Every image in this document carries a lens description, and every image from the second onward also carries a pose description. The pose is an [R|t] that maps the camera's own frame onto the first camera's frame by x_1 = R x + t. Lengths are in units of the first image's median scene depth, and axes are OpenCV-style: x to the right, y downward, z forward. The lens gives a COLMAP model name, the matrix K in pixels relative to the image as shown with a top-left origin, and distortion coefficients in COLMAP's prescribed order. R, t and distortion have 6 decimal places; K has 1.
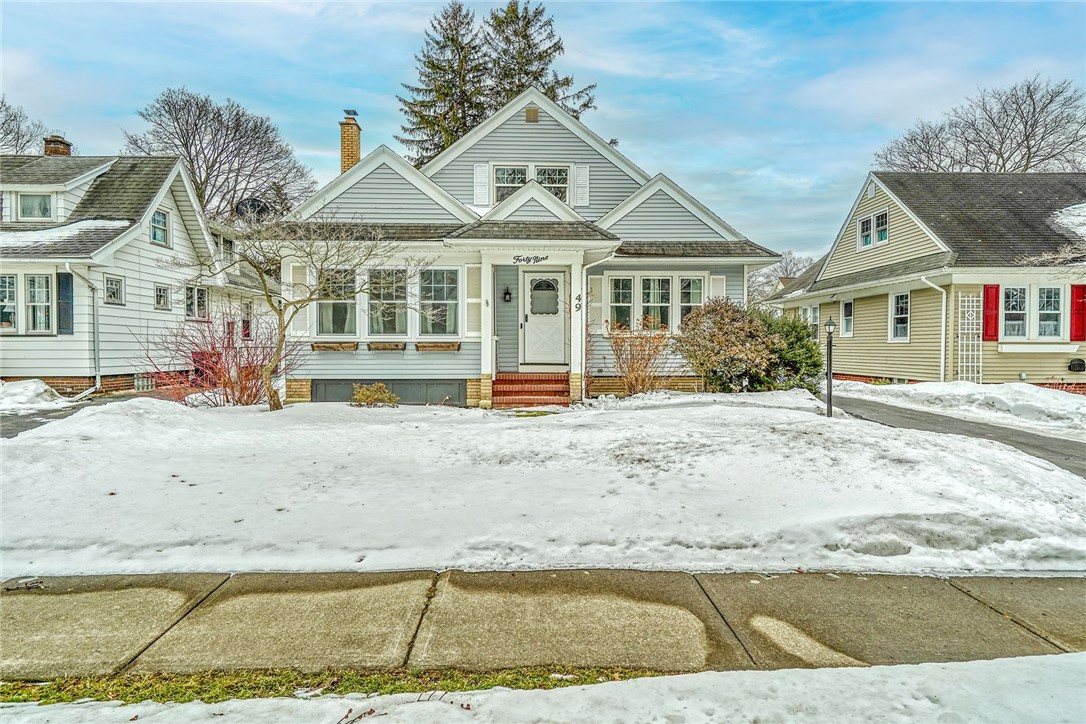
lens RADIAL K [[646.1, 0, 545.6], [0, 646.1, 360.0], [0, 0, 1]] dist [0.014335, 0.000948]
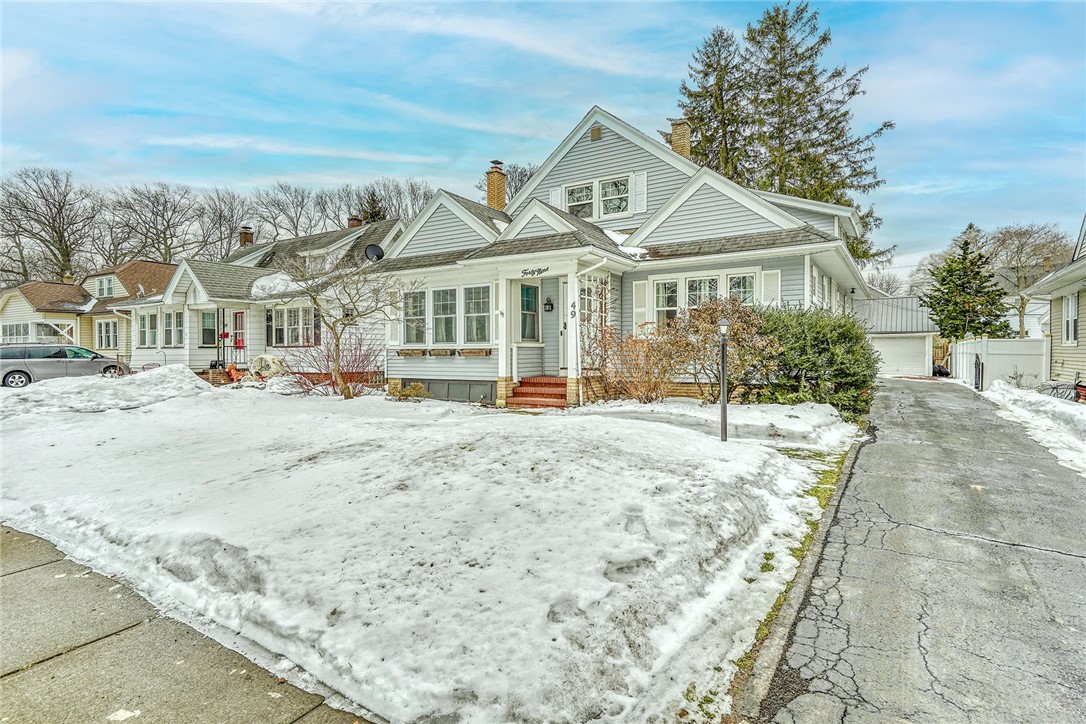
lens RADIAL K [[562.8, 0, 543.4], [0, 562.8, 360.4], [0, 0, 1]] dist [0.033432, 0.000839]
pose [[0.828942, 0.003960, -0.559320, 0.506834], [-0.007022, 0.999970, -0.003327, -0.004199], [0.559290, 0.006686, 0.828945, 0.220633]]
